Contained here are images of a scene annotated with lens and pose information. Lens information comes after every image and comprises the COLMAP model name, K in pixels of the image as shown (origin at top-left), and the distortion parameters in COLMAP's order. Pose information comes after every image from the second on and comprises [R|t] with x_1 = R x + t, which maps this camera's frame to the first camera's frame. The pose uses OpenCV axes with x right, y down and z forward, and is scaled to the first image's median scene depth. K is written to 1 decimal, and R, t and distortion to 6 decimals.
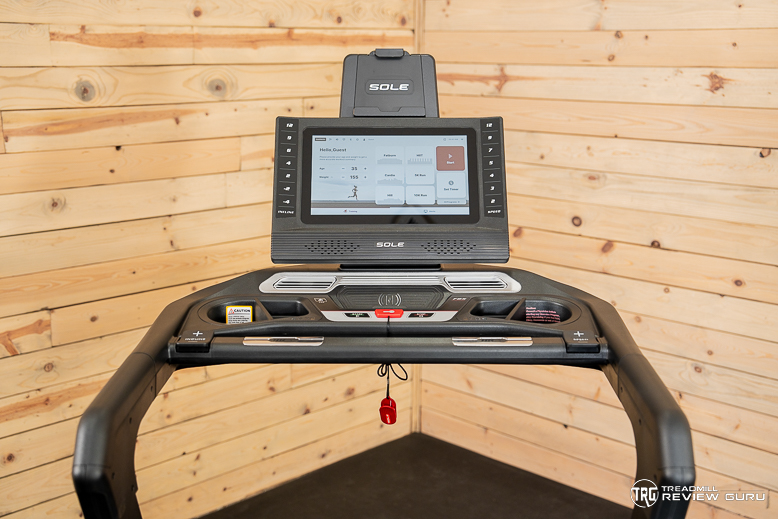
lens RADIAL K [[1072.5, 0, 393.3], [0, 1072.5, 258.5], [0, 0, 1]] dist [0.100500, 0.000000]
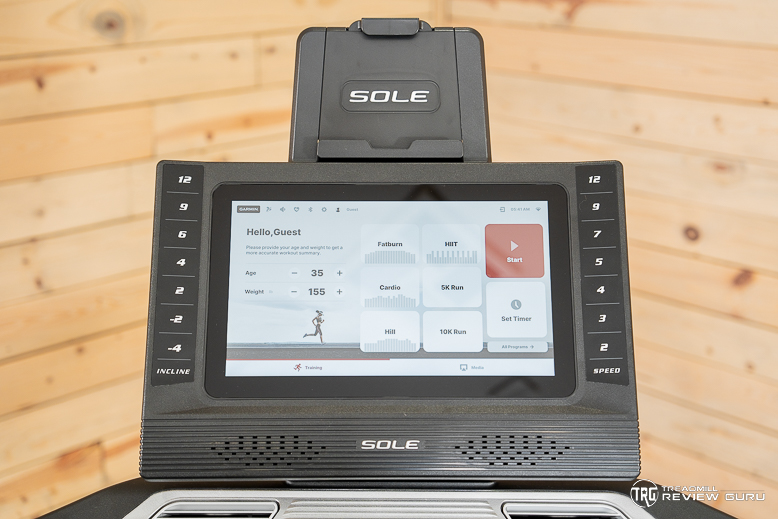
lens RADIAL K [[1235.8, 0, 393.6], [0, 1235.8, 258.7], [0, 0, 1]] dist [0.196021, 0.000000]
pose [[0.999969, 0.002422, -0.007444, 0.002527], [-0.001736, 0.995874, 0.090731, -0.139758], [0.007633, -0.090715, 0.995848, 0.436725]]
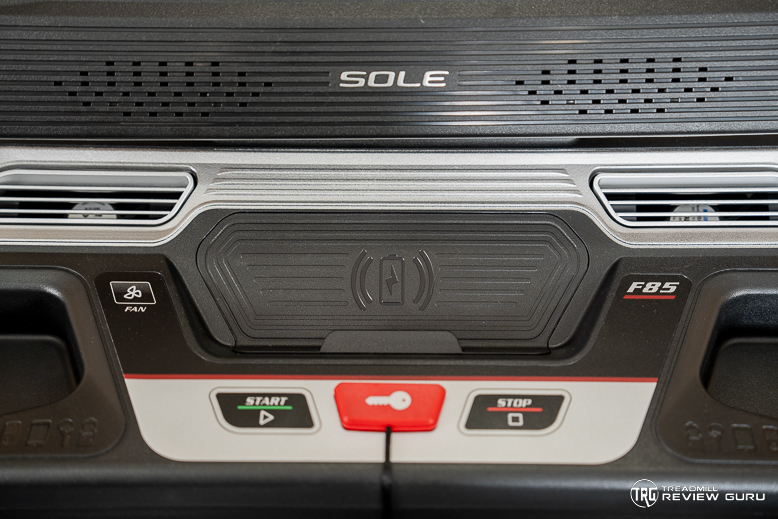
lens RADIAL K [[1262.7, 0, 387.2], [0, 1262.7, 263.0], [0, 0, 1]] dist [0.218802, 0.000000]
pose [[0.999999, -0.000392, -0.001521, -0.003691], [0.001037, 0.892254, 0.451533, -0.105315], [0.001180, -0.451534, 0.892253, 0.681774]]
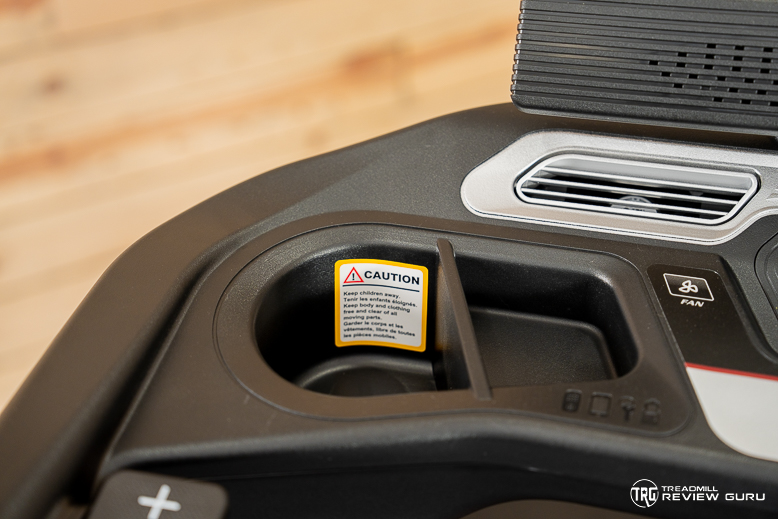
lens RADIAL K [[1445.2, 0, 389.2], [0, 1445.2, 258.9], [0, 0, 1]] dist [0.262776, 0.000000]
pose [[0.969675, 0.125715, -0.209587, -0.061304], [-0.042482, 0.931205, 0.362013, -0.085518], [0.240679, -0.342131, 0.908306, 0.633937]]
